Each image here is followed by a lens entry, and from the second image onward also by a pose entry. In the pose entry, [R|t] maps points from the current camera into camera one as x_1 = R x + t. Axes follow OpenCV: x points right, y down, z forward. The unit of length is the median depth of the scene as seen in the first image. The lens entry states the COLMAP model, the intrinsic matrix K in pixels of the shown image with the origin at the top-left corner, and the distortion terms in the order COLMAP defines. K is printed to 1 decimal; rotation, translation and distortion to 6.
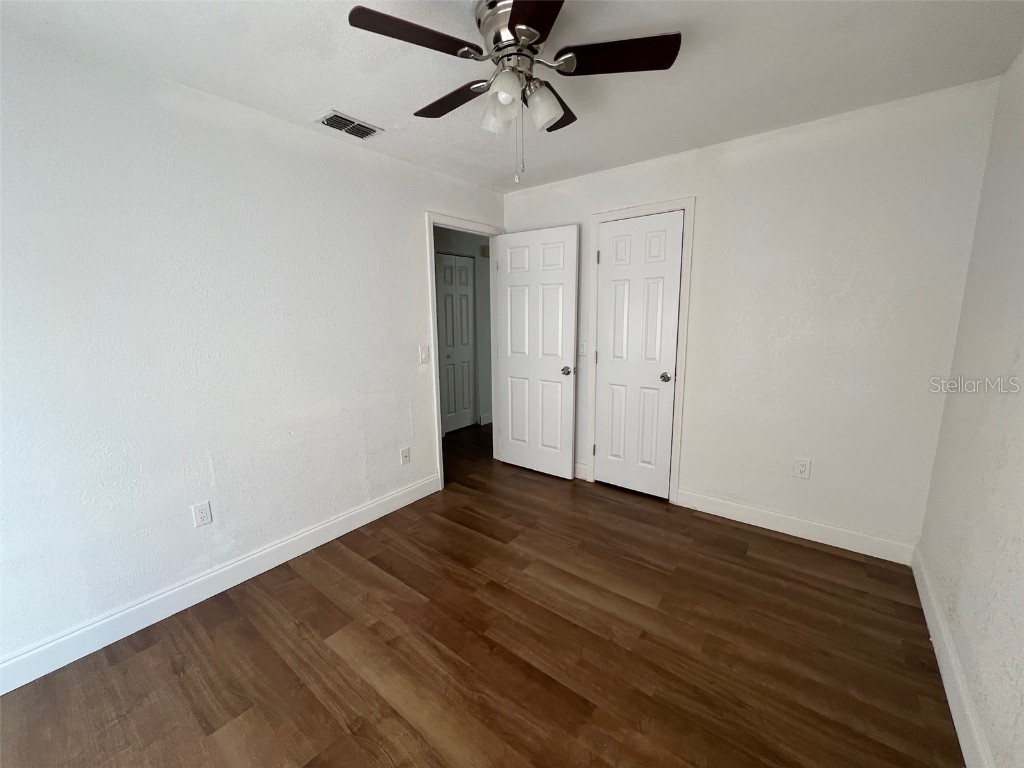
lens RADIAL K [[411.3, 0, 512.0], [0, 411.3, 384.0], [0, 0, 1]] dist [-0.003367, 0.000678]
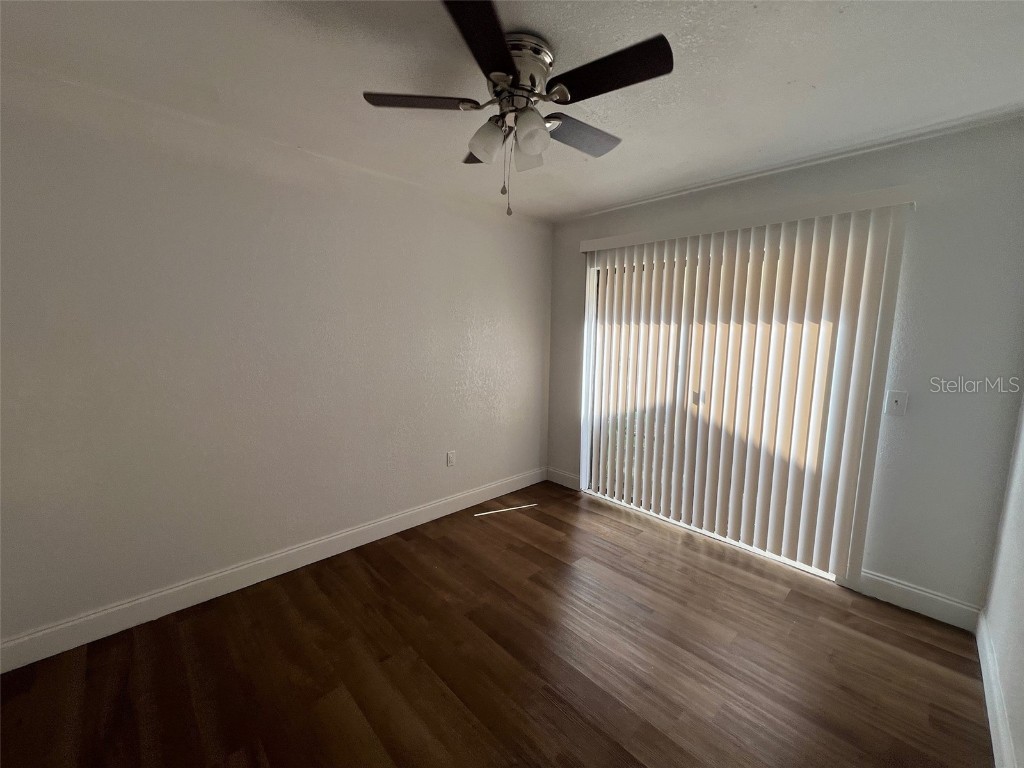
lens RADIAL K [[411.3, 0, 512.0], [0, 411.3, 384.0], [0, 0, 1]] dist [-0.003367, 0.000678]
pose [[-0.990250, -0.019801, 0.137887, -0.103088], [0.022162, 0.954844, 0.296280, -0.297661], [-0.137527, 0.296447, -0.945096, 1.608685]]
